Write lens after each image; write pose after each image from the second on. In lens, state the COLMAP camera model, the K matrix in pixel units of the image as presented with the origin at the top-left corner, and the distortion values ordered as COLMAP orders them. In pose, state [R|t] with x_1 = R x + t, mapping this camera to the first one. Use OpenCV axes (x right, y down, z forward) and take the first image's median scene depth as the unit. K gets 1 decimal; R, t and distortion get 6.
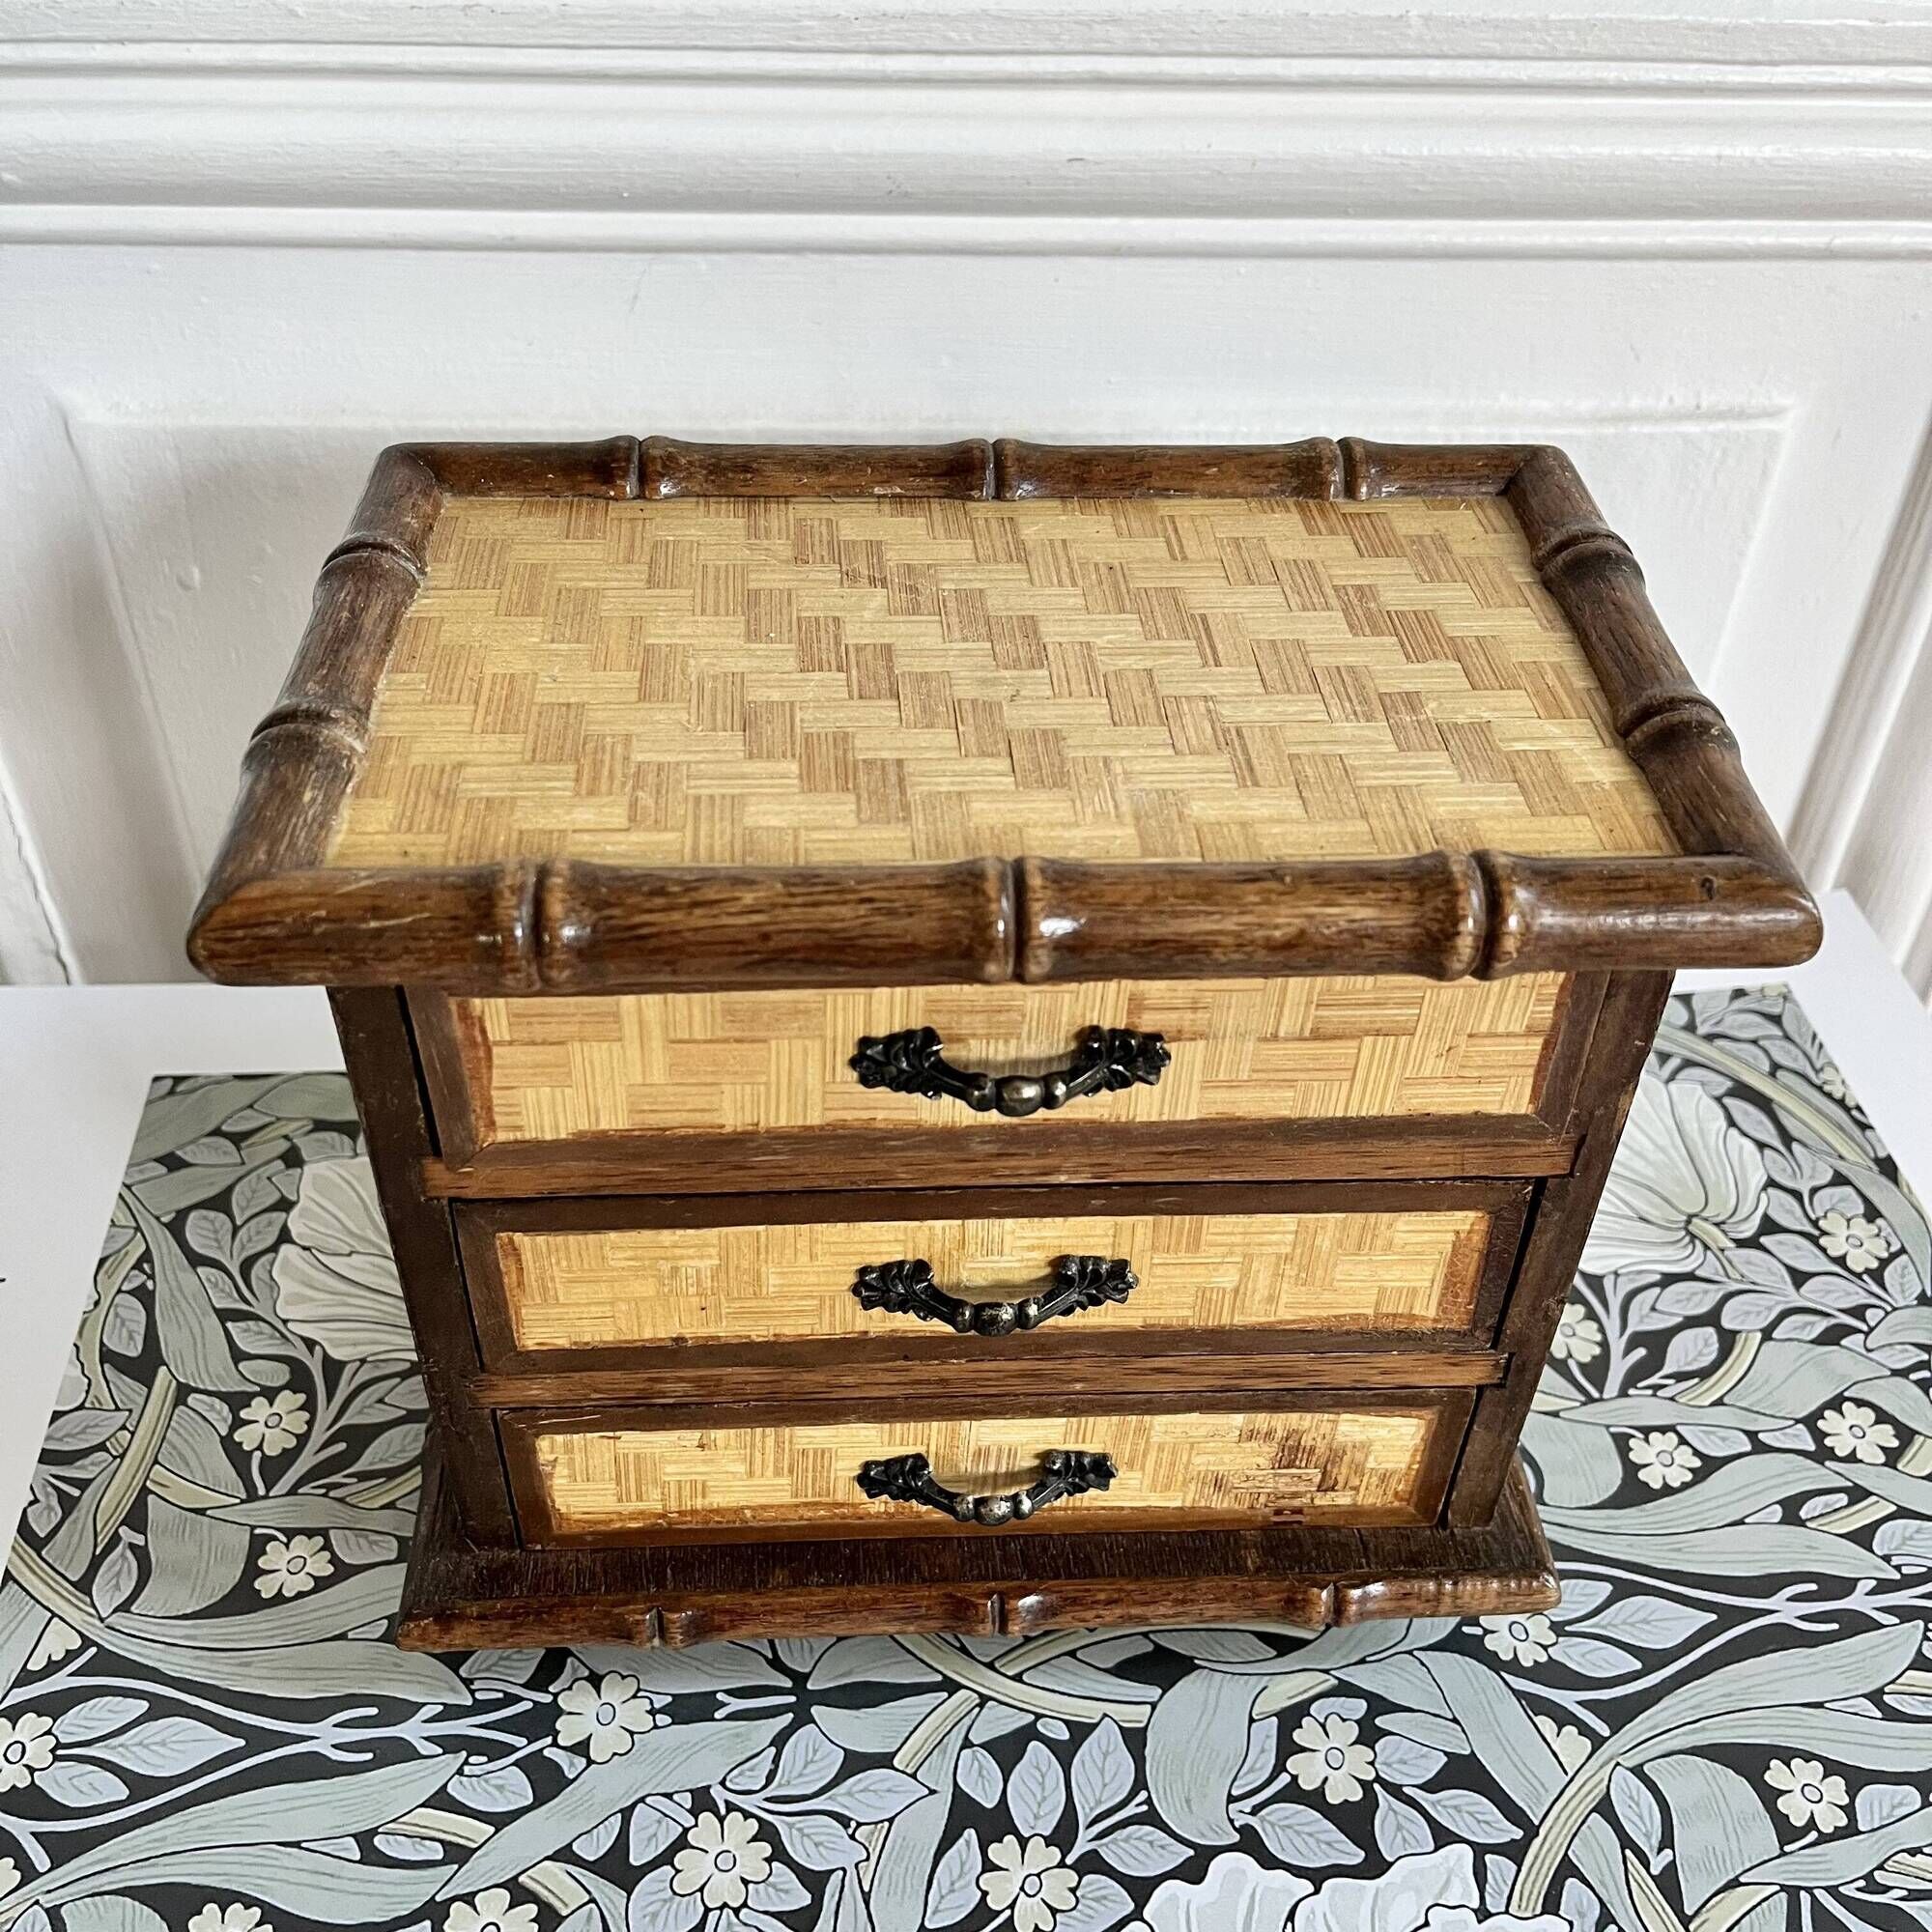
lens RADIAL K [[2026.7, 0, 960.3], [0, 2026.7, 925.2], [0, 0, 1]] dist [0.002521, -0.011078]
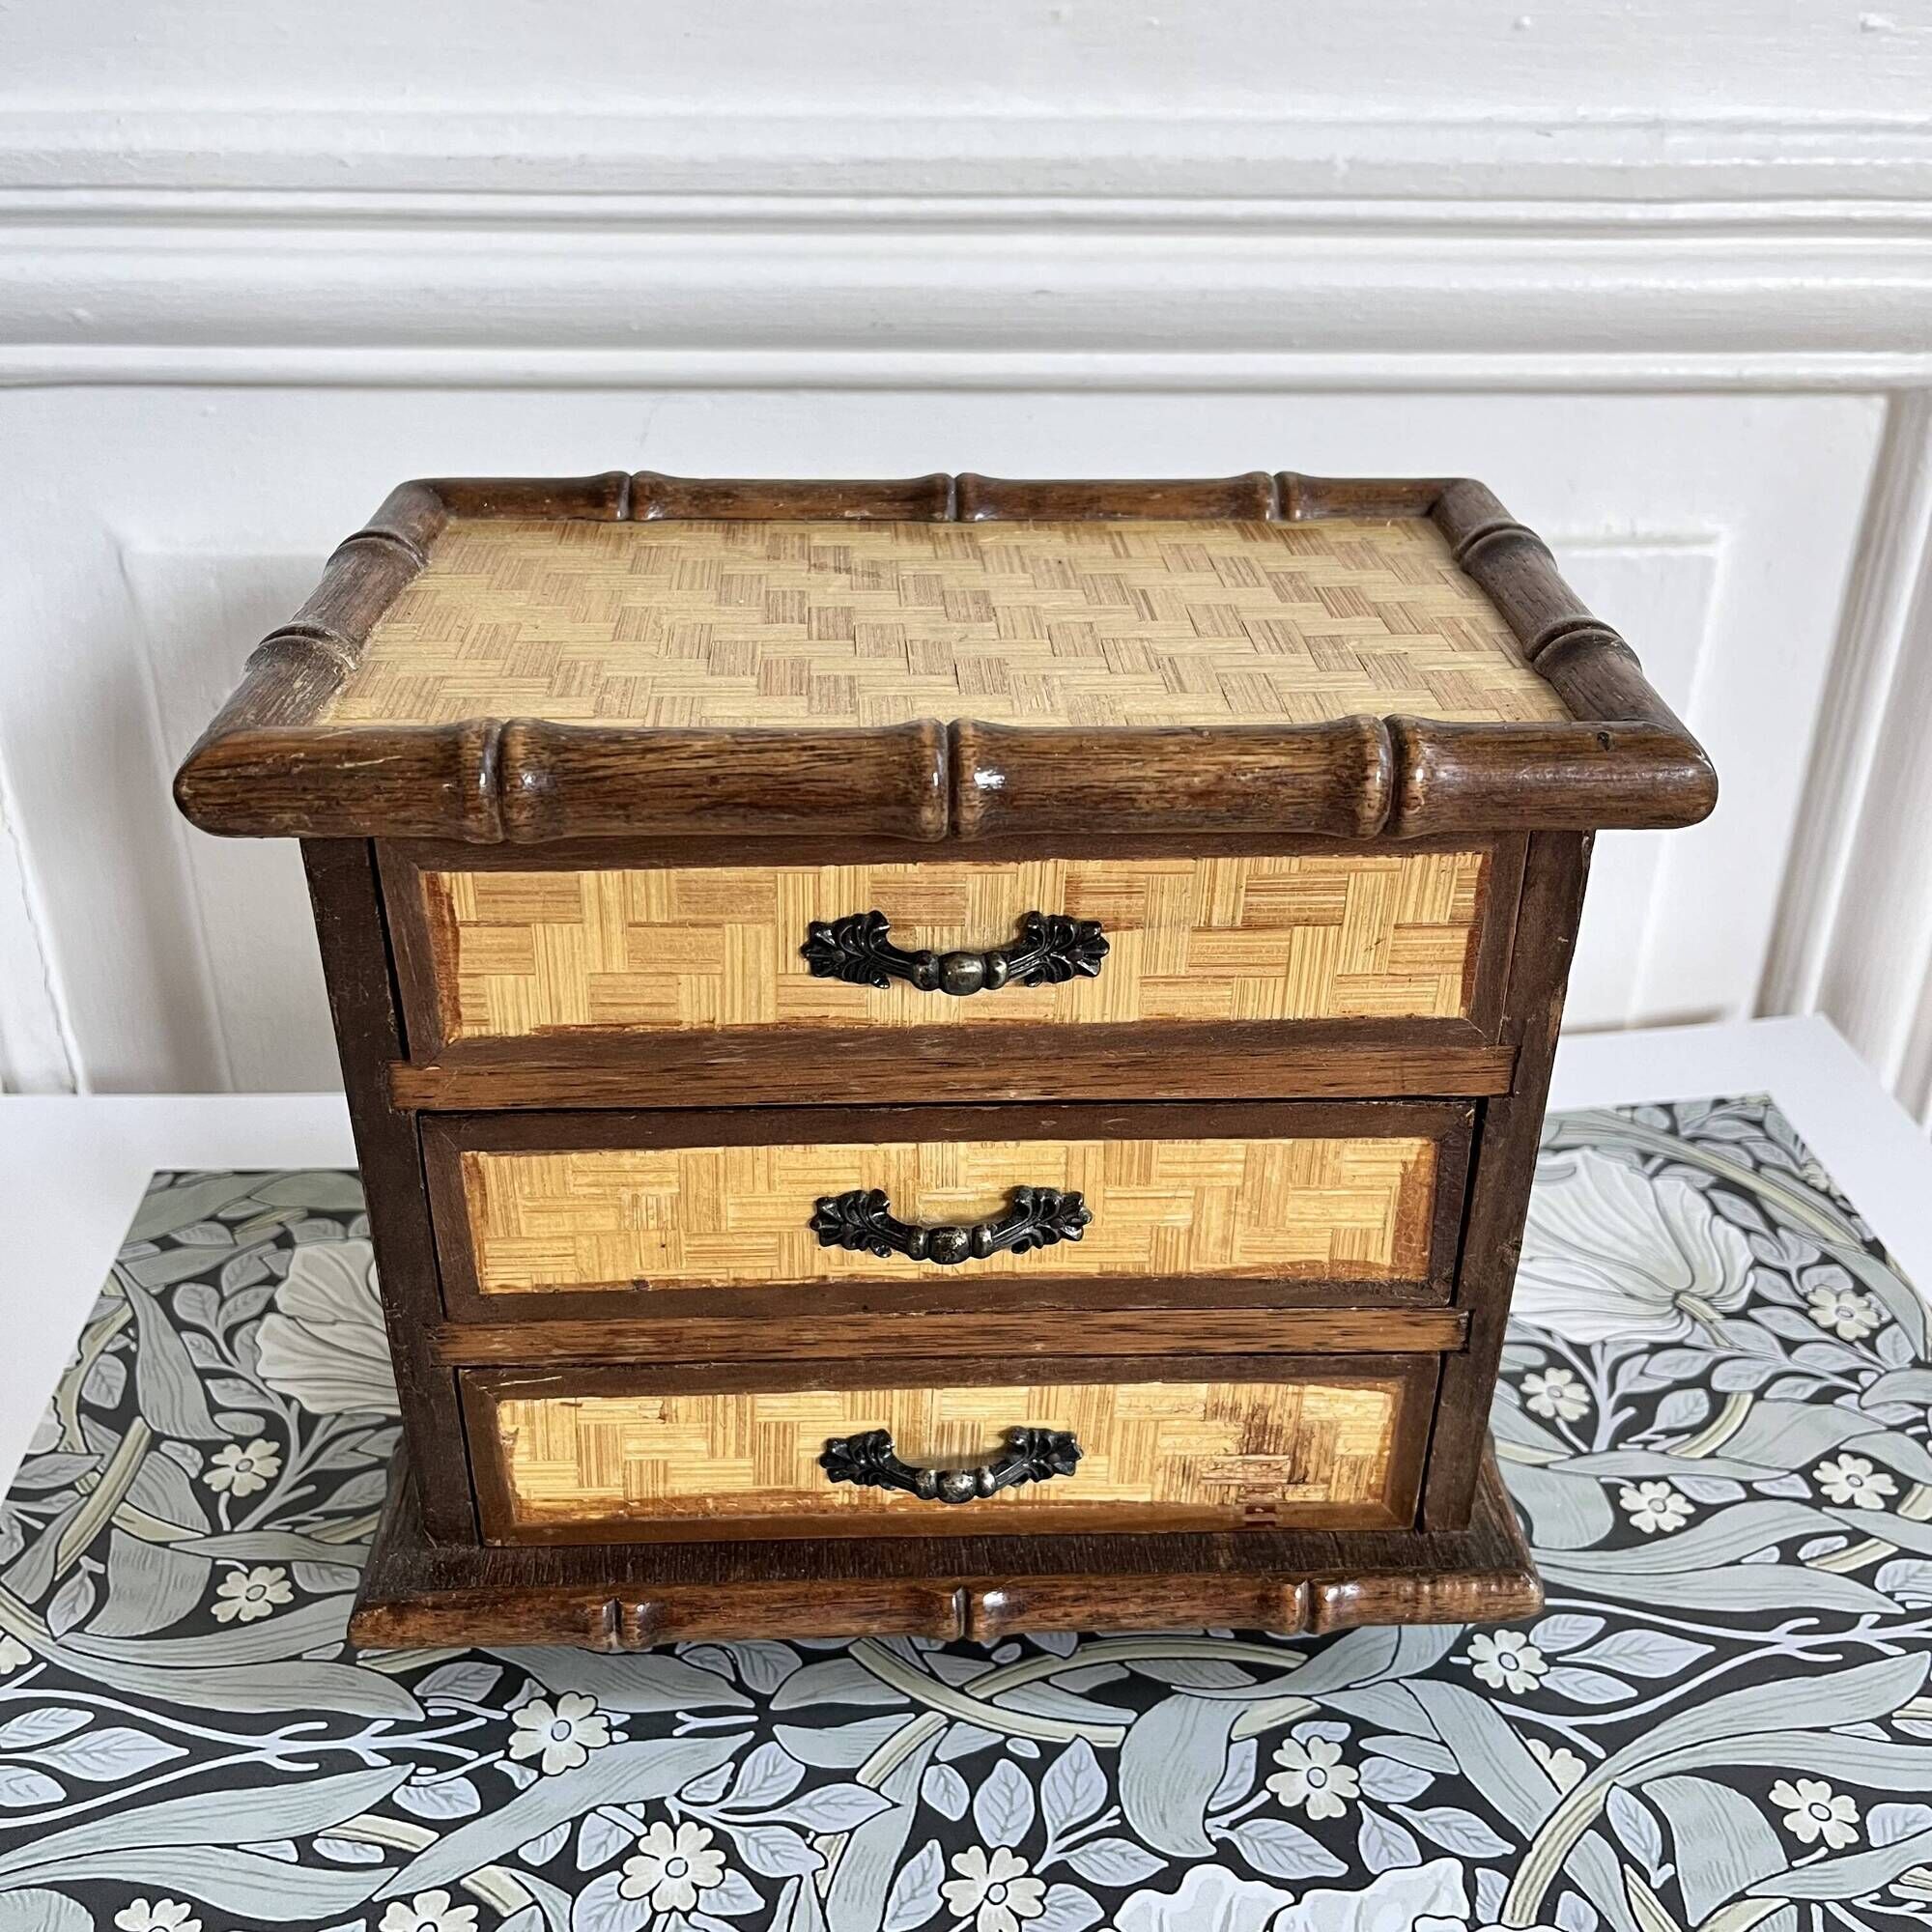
lens RADIAL K [[2030.1, 0, 971.5], [0, 2030.1, 957.7], [0, 0, 1]] dist [0.008885, -0.025907]
pose [[0.999809, -0.005958, -0.018638, 0.042070], [0.002270, 0.981402, -0.191951, 0.216768], [0.019435, 0.191872, 0.981228, -0.020011]]
